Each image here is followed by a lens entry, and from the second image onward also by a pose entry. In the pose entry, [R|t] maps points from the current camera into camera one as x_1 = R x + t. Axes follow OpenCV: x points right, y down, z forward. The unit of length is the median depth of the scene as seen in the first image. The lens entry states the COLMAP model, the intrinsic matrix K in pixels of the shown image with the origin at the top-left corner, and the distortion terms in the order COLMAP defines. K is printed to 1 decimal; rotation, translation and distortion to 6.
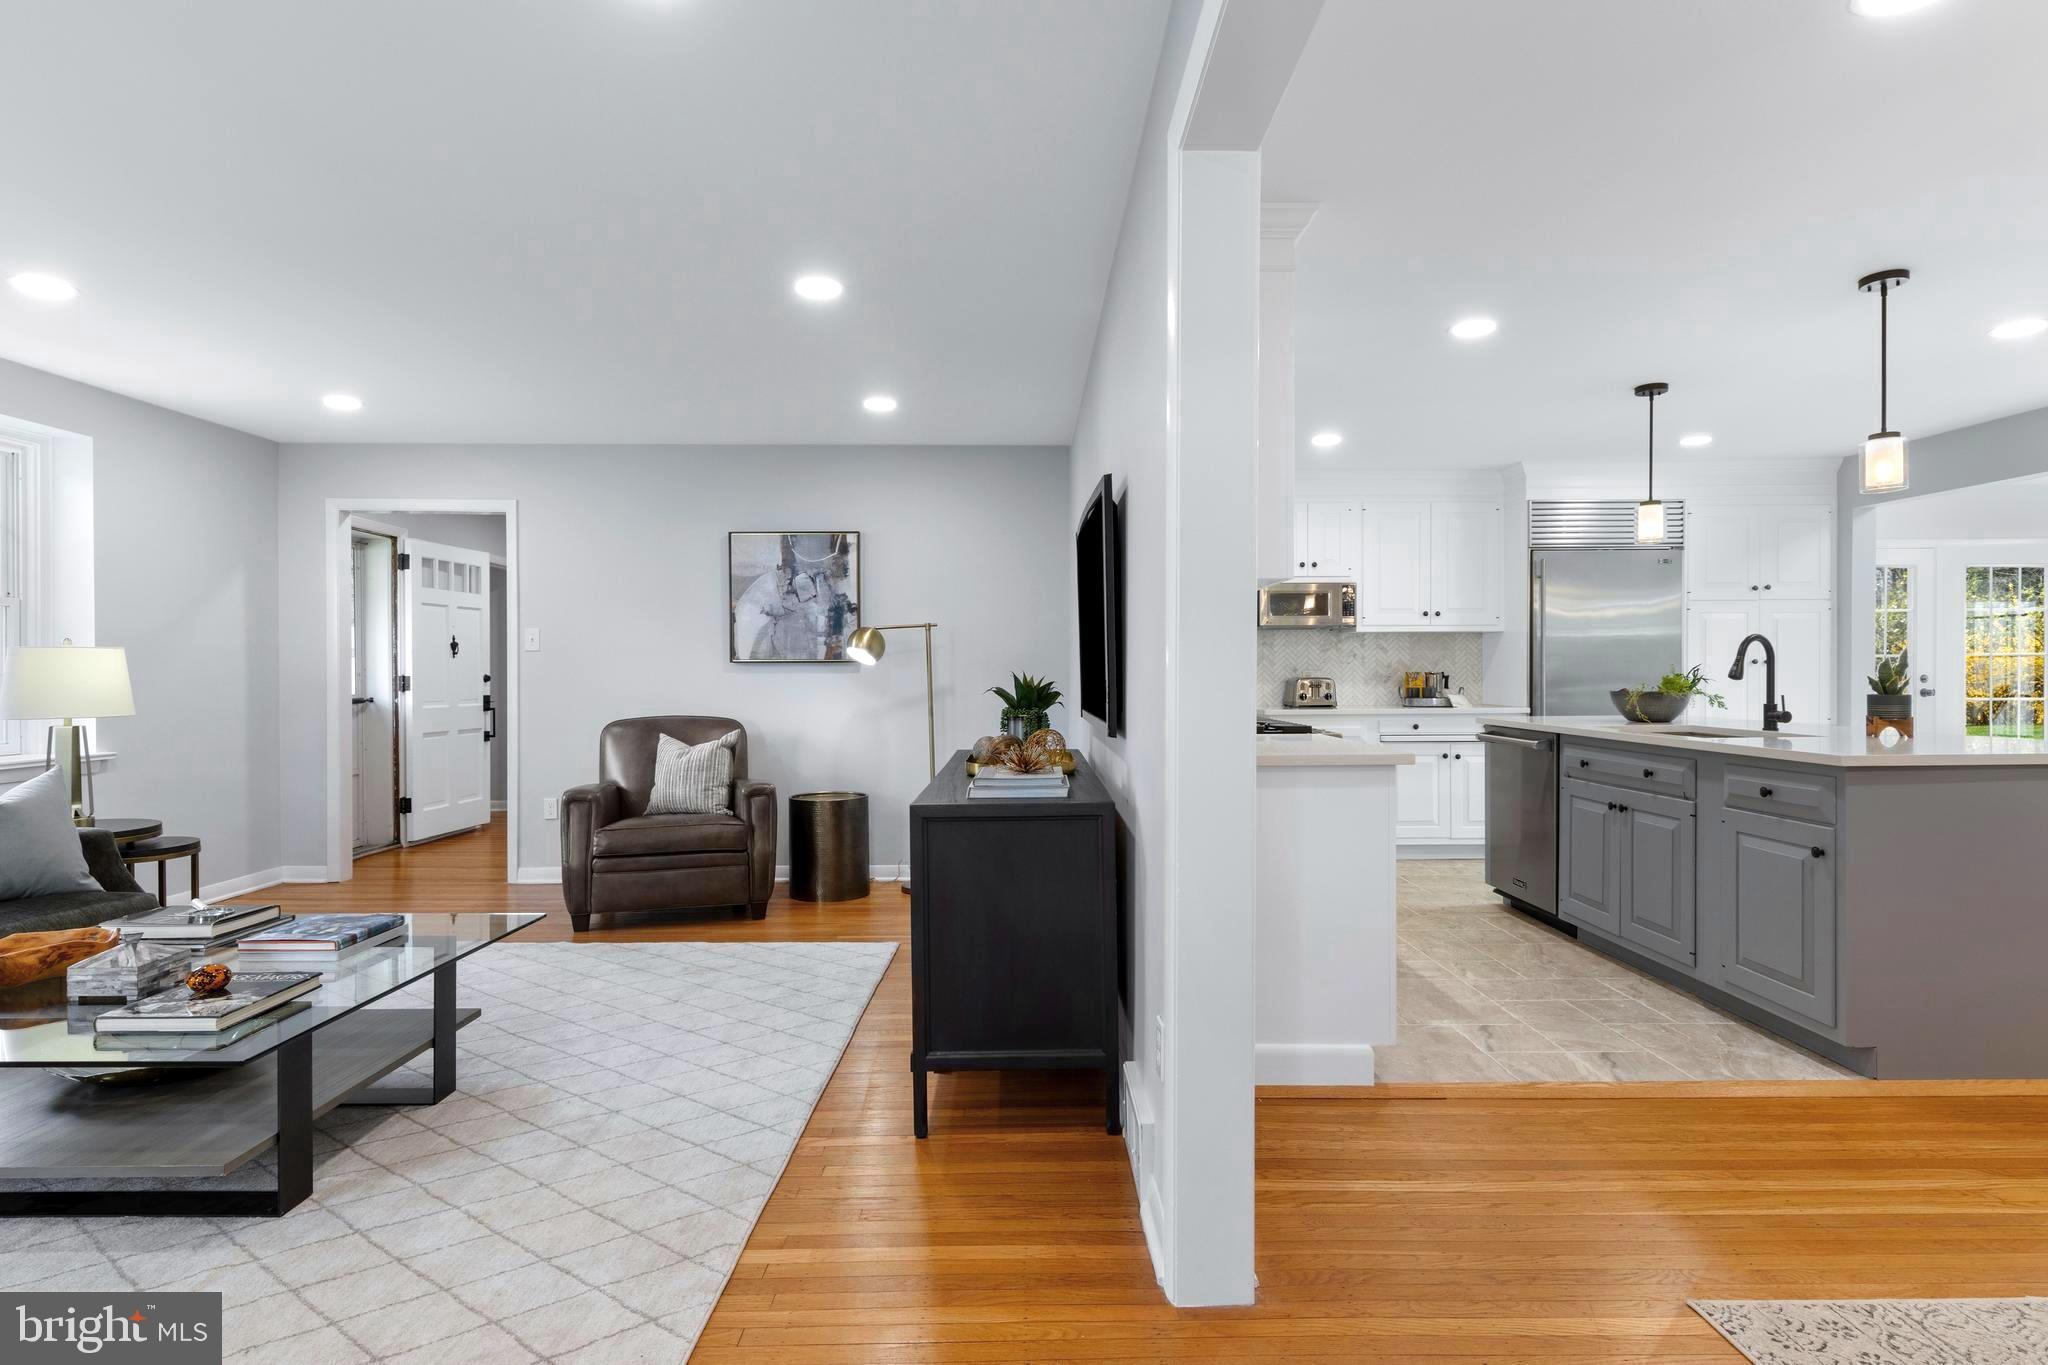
lens RADIAL K [[1052.2, 0, 1022.2], [0, 1052.2, 682.6], [0, 0, 1]] dist [0.005099, -0.001619]
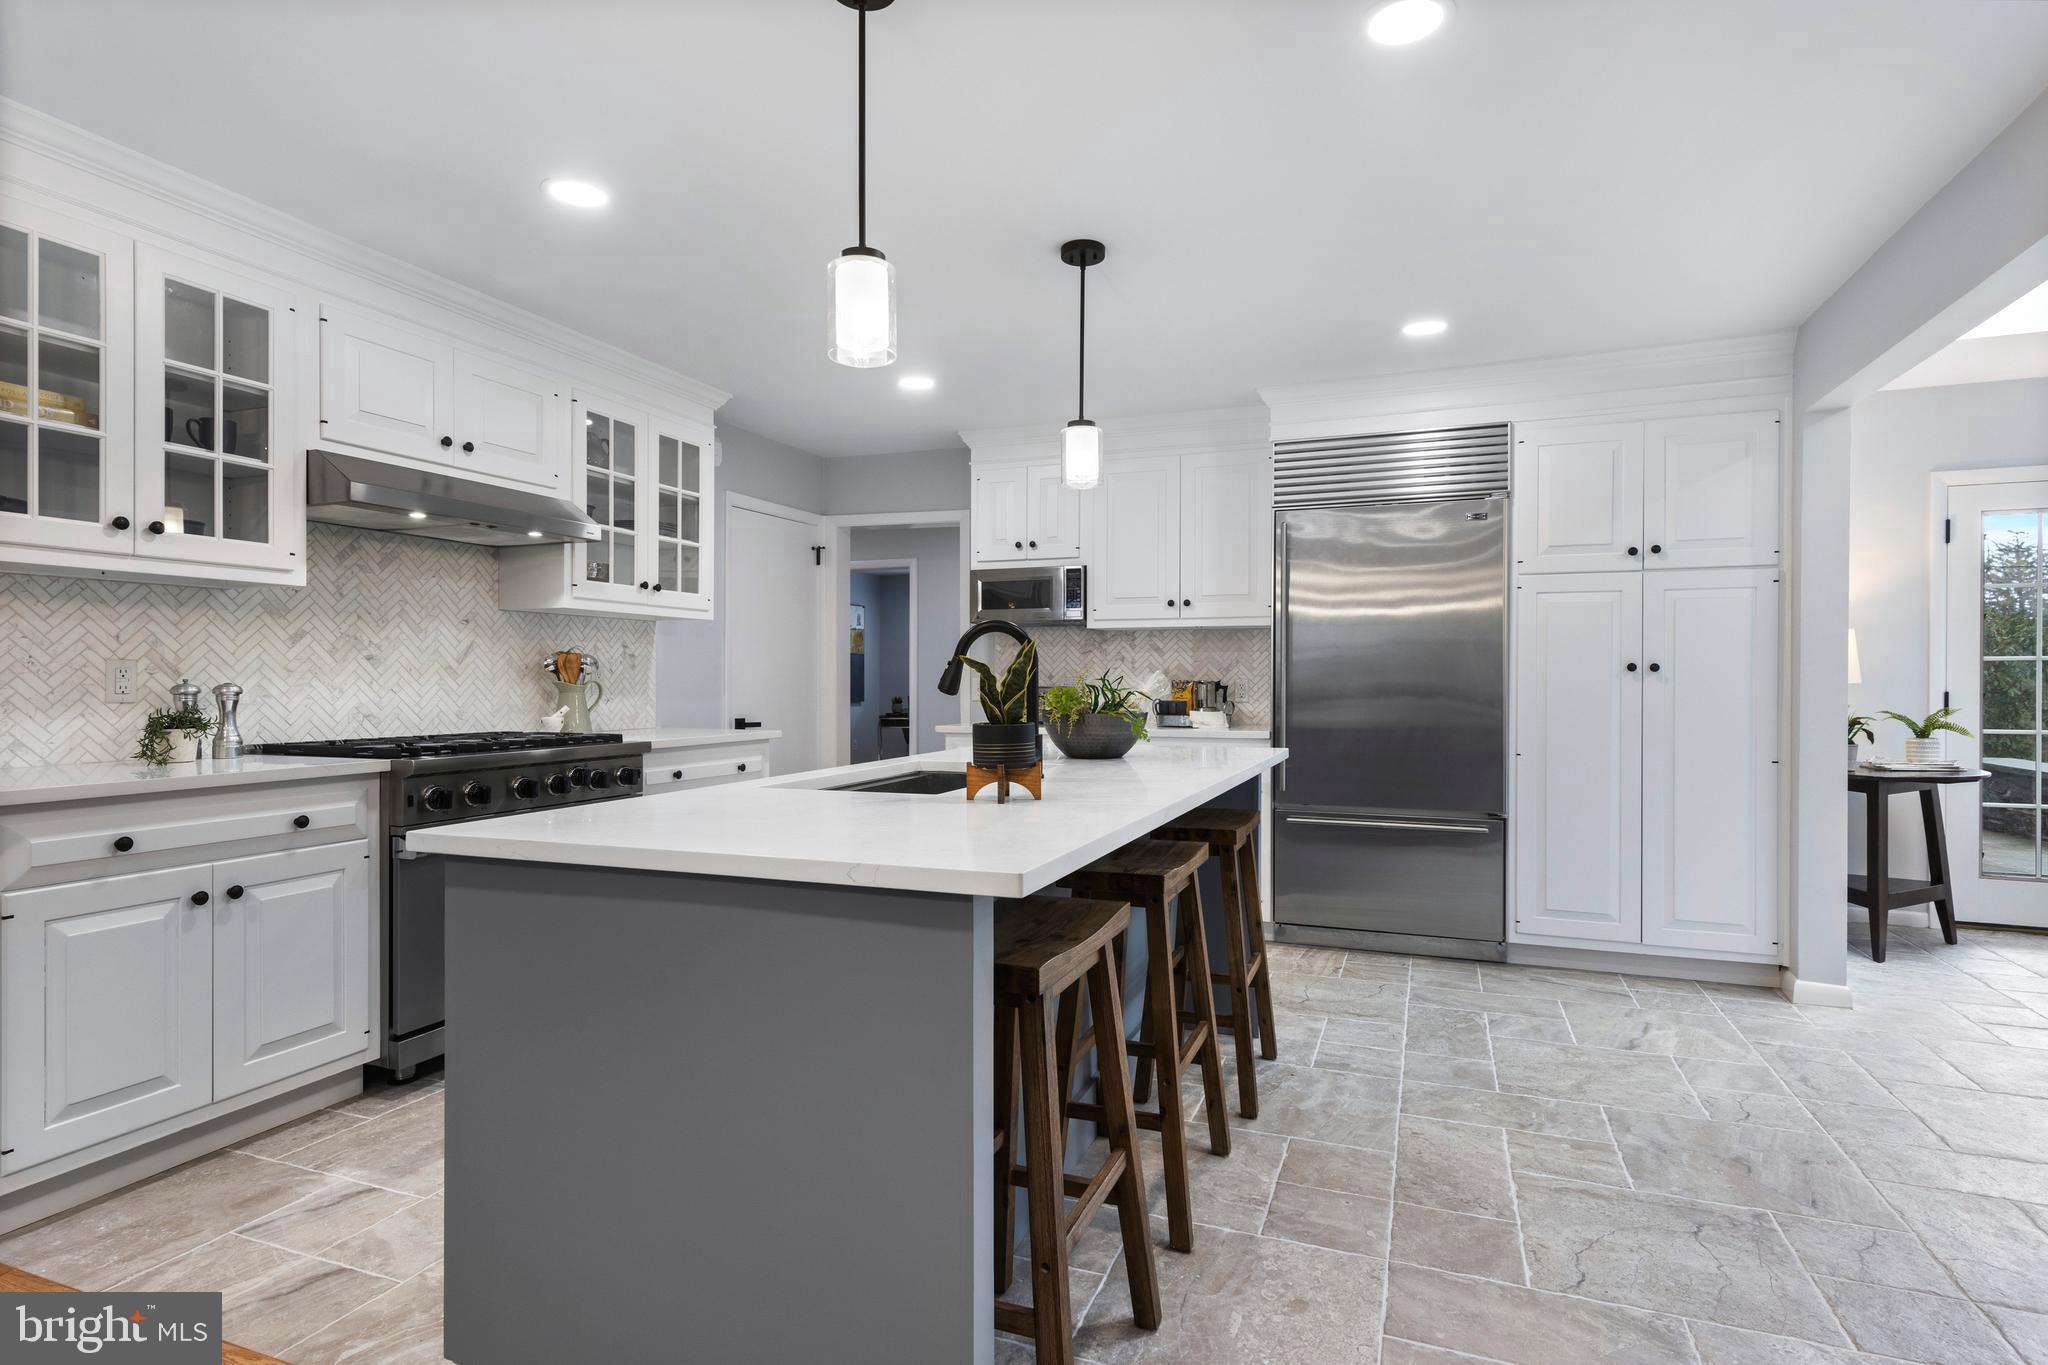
lens RADIAL K [[1036.6, 0, 1029.1], [0, 1036.6, 677.1], [0, 0, 1]] dist [0.001714, -0.000240]
pose [[0.928766, 0.003840, -0.370647, 0.921389], [-0.008251, 0.999913, -0.010314, -0.006130], [0.370575, 0.012637, 0.928717, 0.441135]]
